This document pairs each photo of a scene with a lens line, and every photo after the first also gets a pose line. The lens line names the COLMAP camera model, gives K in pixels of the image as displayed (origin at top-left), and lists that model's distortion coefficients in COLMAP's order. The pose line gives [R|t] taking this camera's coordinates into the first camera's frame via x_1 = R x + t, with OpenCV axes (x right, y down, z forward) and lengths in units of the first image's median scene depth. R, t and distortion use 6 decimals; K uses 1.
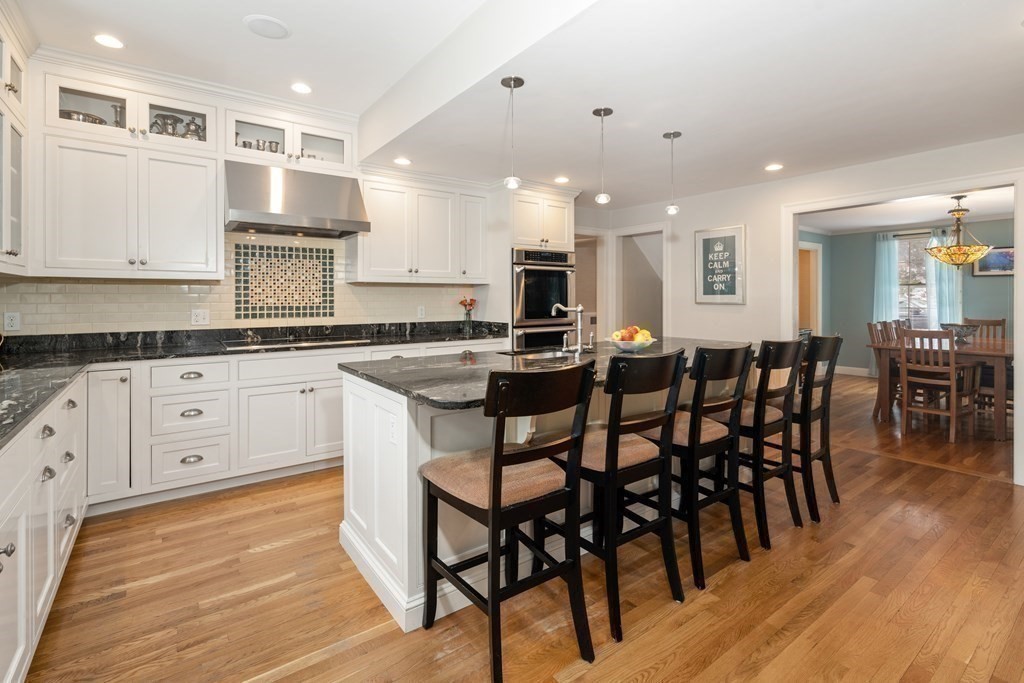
lens RADIAL K [[481.1, 0, 512.0], [0, 481.1, 295.6], [0, 0, 1]] dist [-0.000871, 0.000081]
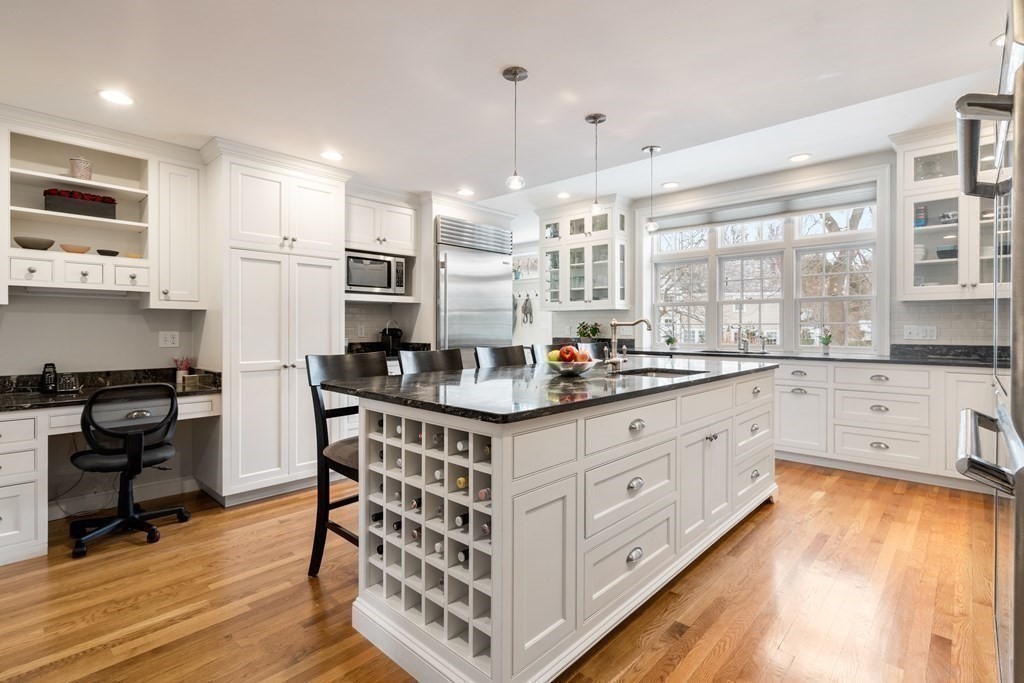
lens RADIAL K [[484.0, 0, 509.6], [0, 484.0, 331.3], [0, 0, 1]] dist [-0.001386, -0.000150]
pose [[-0.983750, 0.004104, -0.179499, 0.402112], [0.003802, 0.999991, 0.002028, 0.028872], [0.179505, 0.001312, -0.983756, 1.444518]]
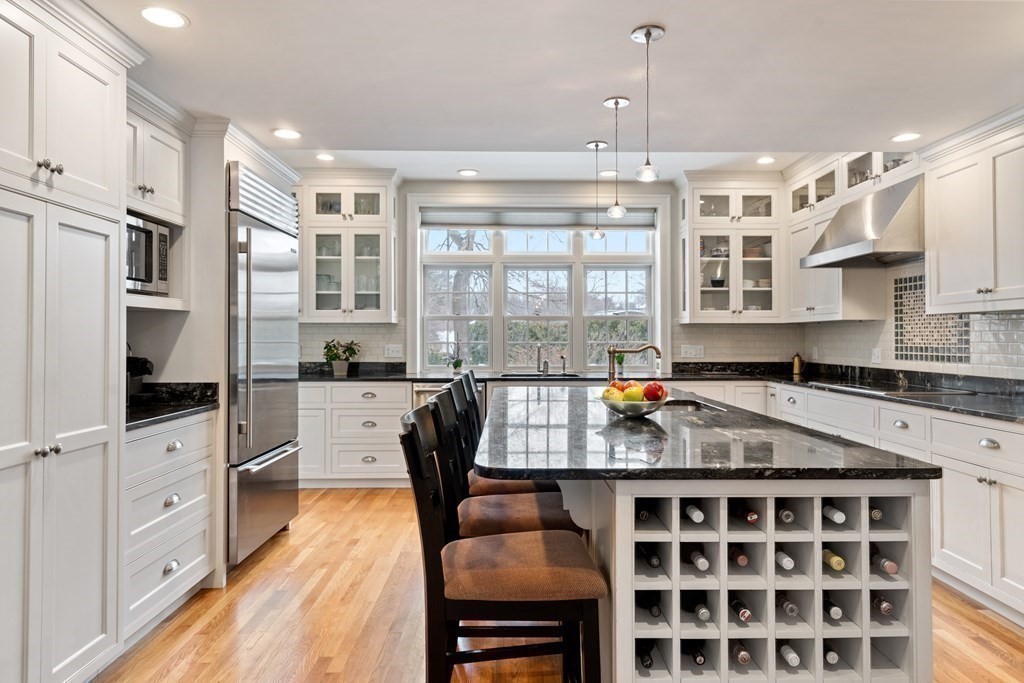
lens RADIAL K [[637.1, 0, 515.4], [0, 637.1, 336.1], [0, 0, 1]] dist [0.006229, 0.002016]
pose [[-0.581558, 0.000680, -0.813505, 0.858182], [0.008042, 0.999956, -0.004913, 0.003234], [0.813465, -0.009400, -0.581538, 1.104993]]
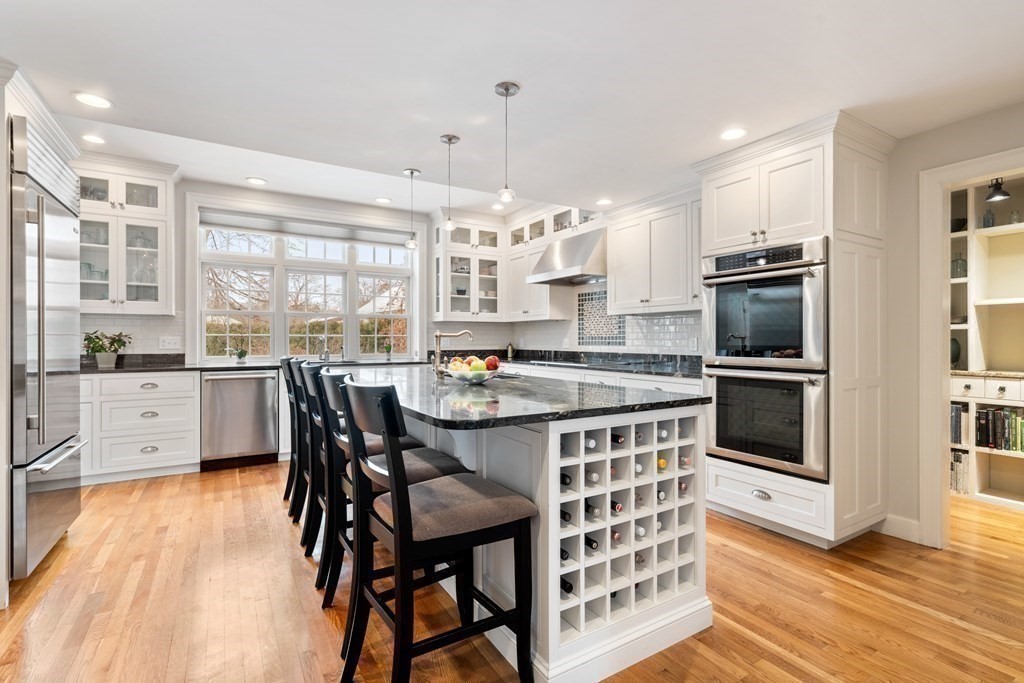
lens RADIAL K [[479.3, 0, 512.0], [0, 479.3, 341.5], [0, 0, 1]] dist [-0.000286, 0.000537]
pose [[-0.089031, 0.007806, -0.995998, 0.890023], [0.007648, 0.999945, 0.007153, 0.025211], [0.995999, -0.006981, -0.089086, 0.914180]]
